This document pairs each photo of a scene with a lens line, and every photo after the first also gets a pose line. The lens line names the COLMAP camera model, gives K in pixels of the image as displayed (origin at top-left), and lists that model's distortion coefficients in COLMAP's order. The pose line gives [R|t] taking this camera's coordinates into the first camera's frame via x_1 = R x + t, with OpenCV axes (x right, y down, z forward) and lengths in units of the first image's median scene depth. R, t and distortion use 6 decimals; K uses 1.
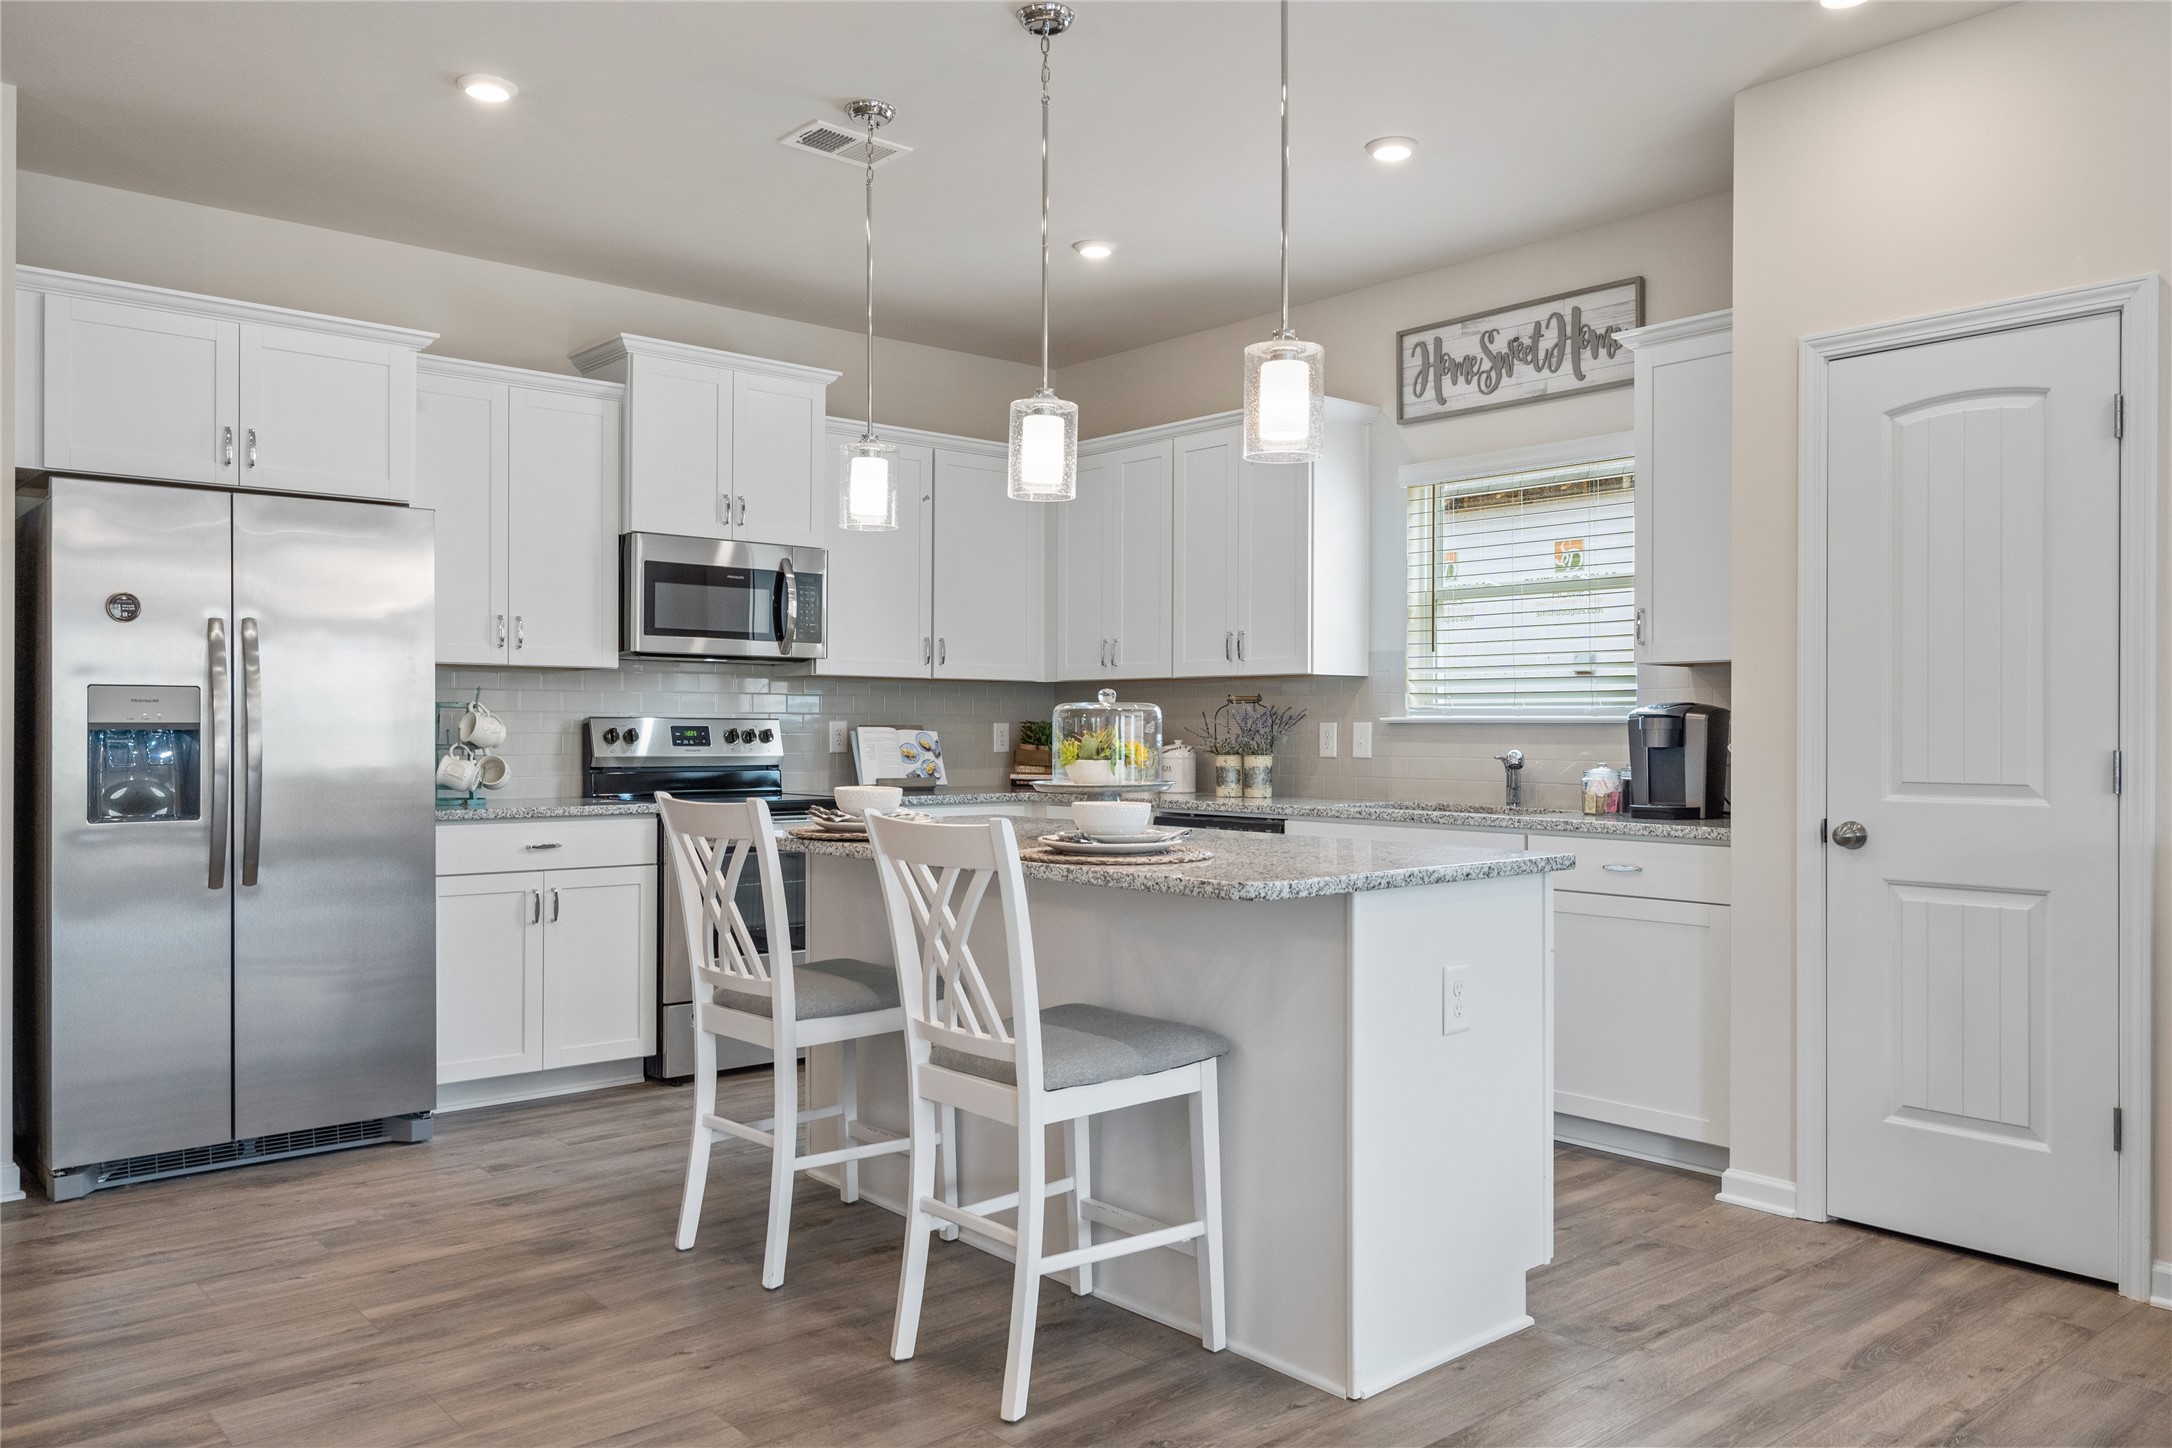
lens RADIAL K [[1601.0, 0, 1091.8], [0, 1601.0, 722.9], [0, 0, 1]] dist [-0.007304, -0.002636]
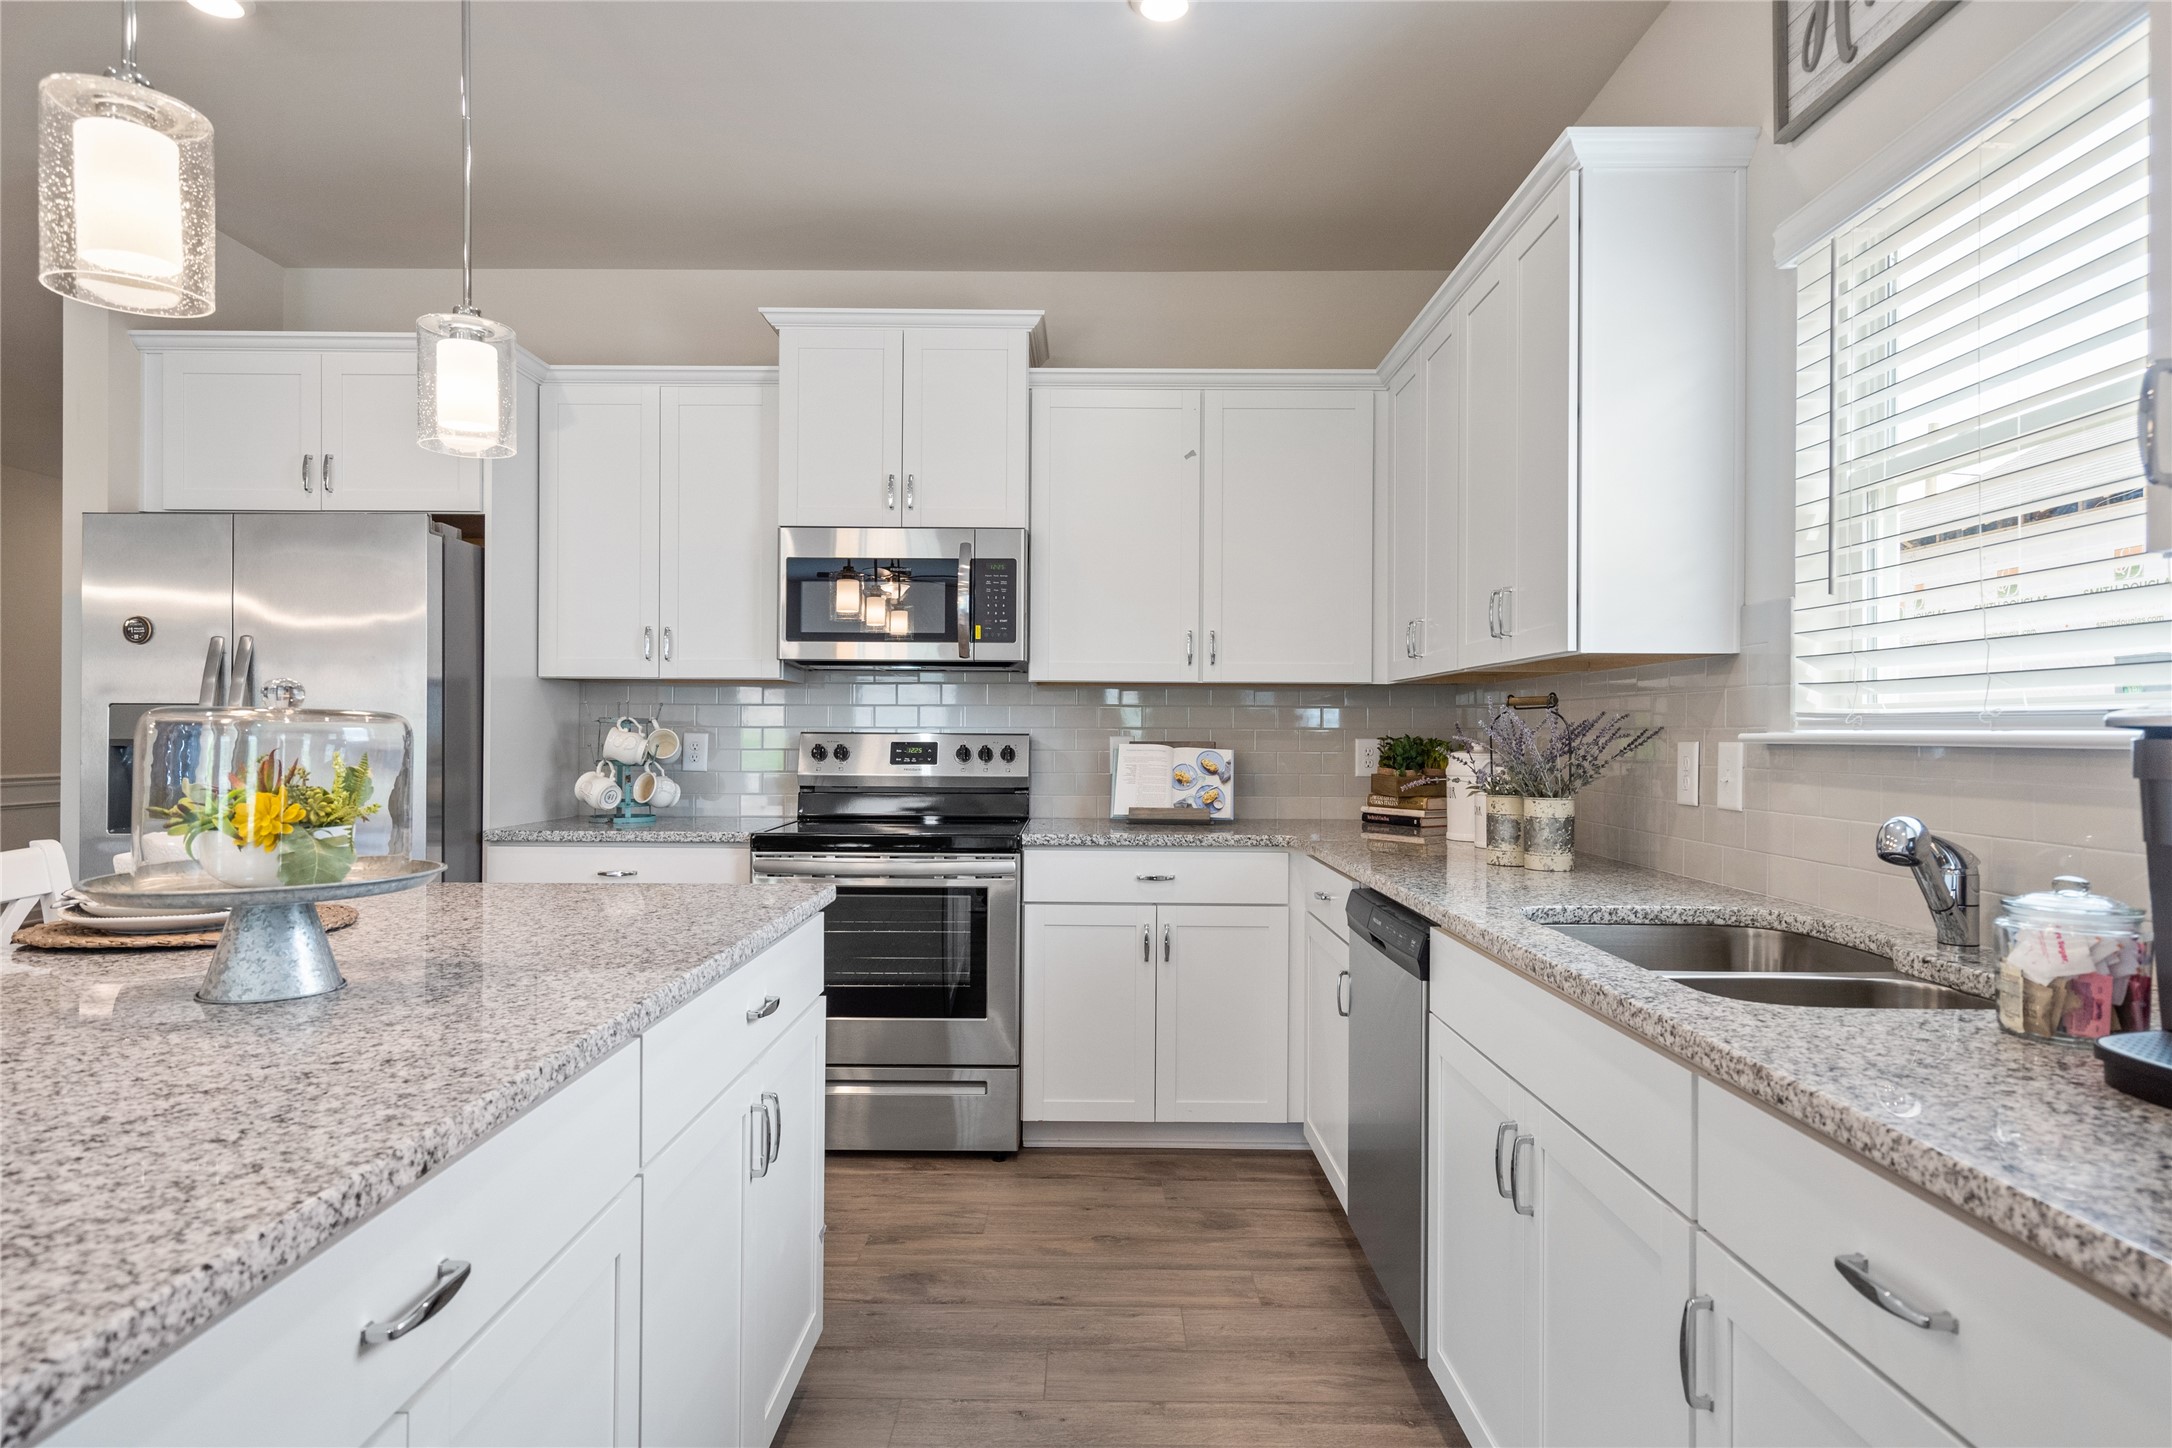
lens RADIAL K [[1212.8, 0, 1074.9], [0, 1212.8, 722.5], [0, 0, 1]] dist [0.000034, -0.000822]
pose [[0.744728, -0.005846, -0.667343, 0.273558], [-0.000273, 0.999959, -0.009065, -0.002949], [0.667368, 0.006934, 0.744696, 0.563230]]
